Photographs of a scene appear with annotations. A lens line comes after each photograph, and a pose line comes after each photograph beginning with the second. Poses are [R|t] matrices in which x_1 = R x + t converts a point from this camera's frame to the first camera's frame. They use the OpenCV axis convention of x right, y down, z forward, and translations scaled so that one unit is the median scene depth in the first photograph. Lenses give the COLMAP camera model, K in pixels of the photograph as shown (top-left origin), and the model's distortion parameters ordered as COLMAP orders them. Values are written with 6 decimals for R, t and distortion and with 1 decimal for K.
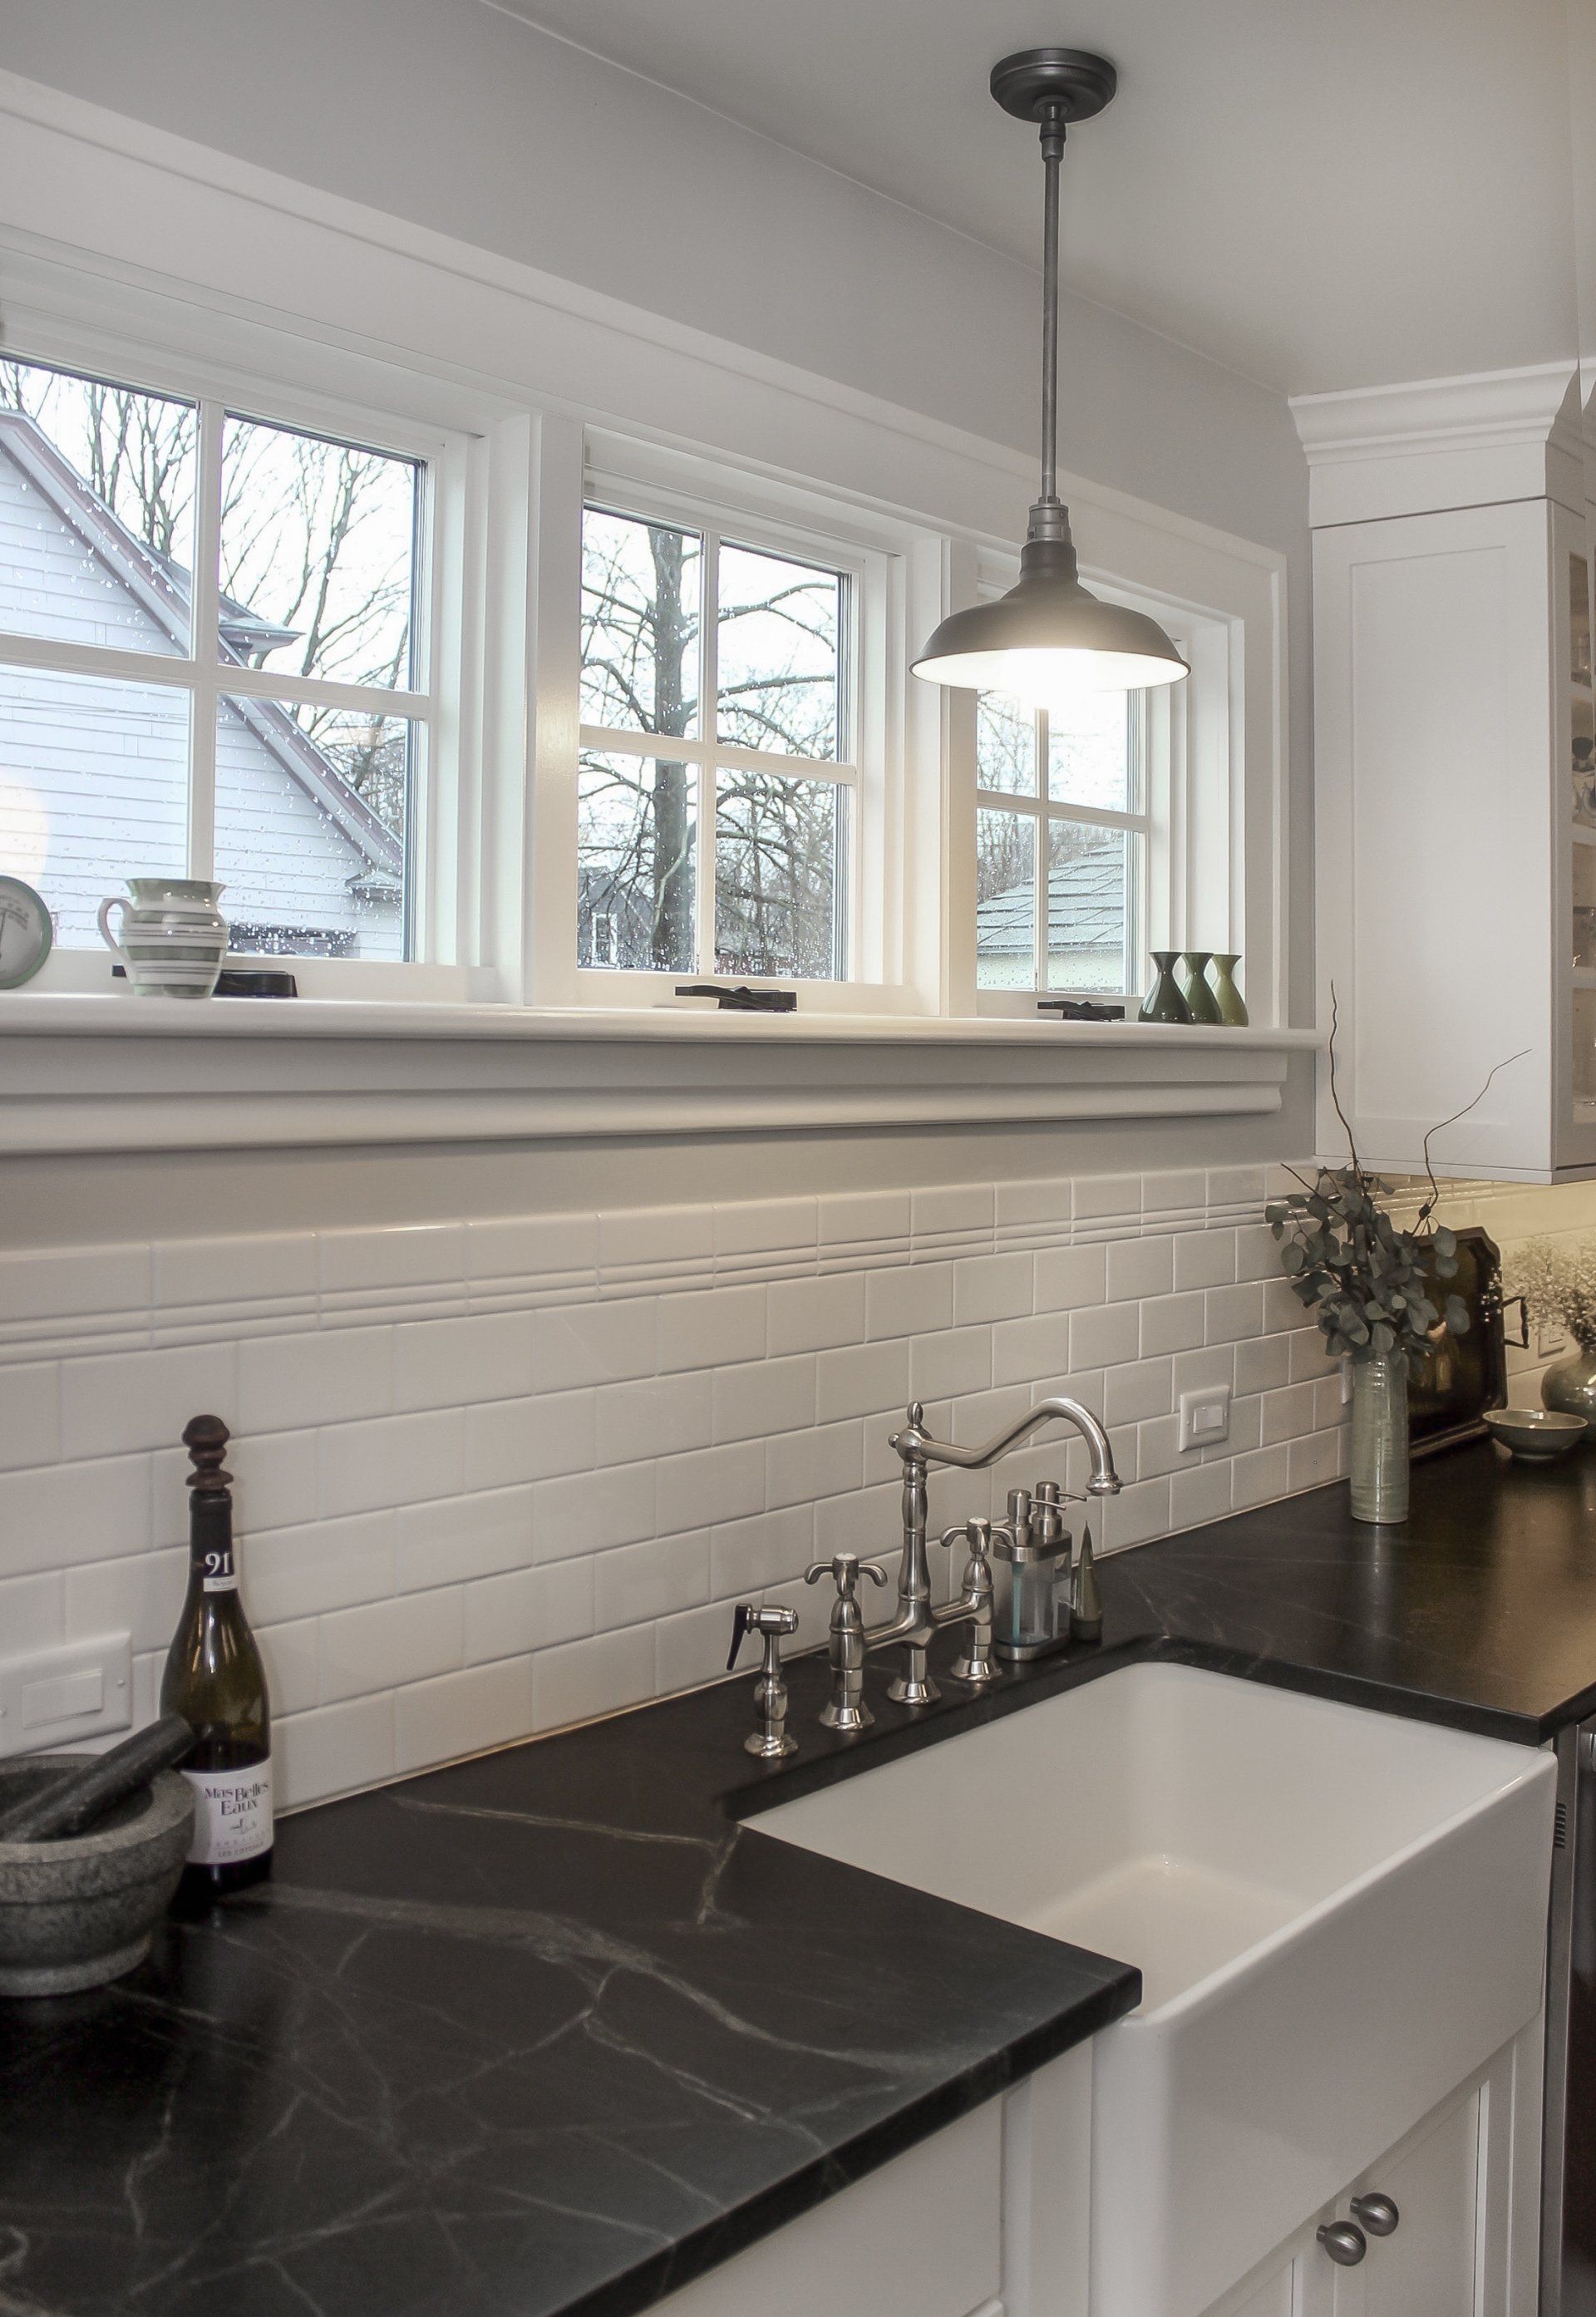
lens RADIAL K [[2097.6, 0, 793.1], [0, 2097.6, 1066.6], [0, 0, 1]] dist [-0.003952, -0.005003]
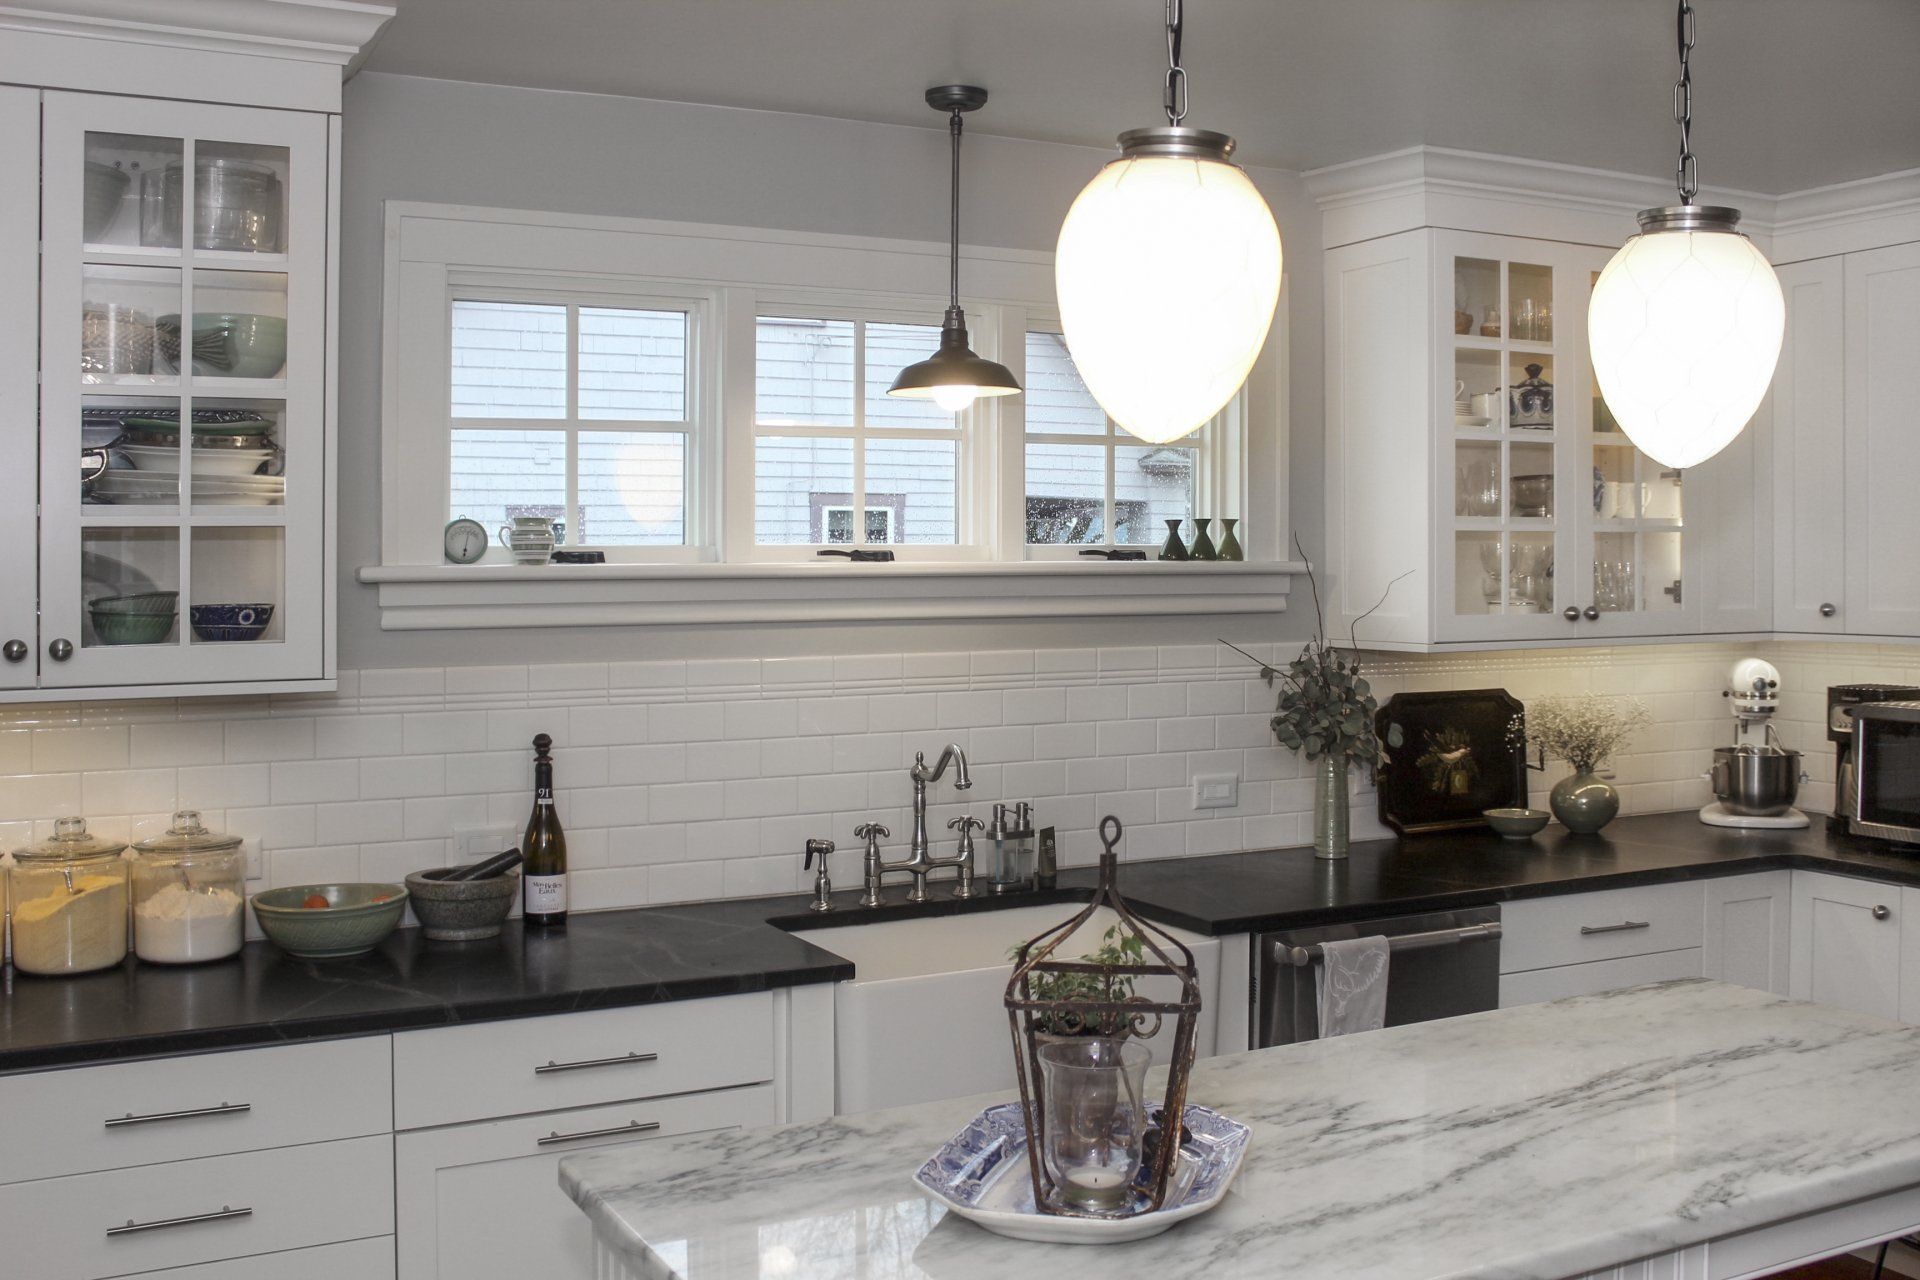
lens RADIAL K [[1963.3, 0, 962.5], [0, 1963.3, 562.4], [0, 0, 1]] dist [0.101411, -0.003198]
pose [[0.925312, -0.030203, -0.378001, 0.761850], [0.020089, 0.999328, -0.030671, 0.033081], [0.378673, 0.020787, 0.925297, -0.692738]]
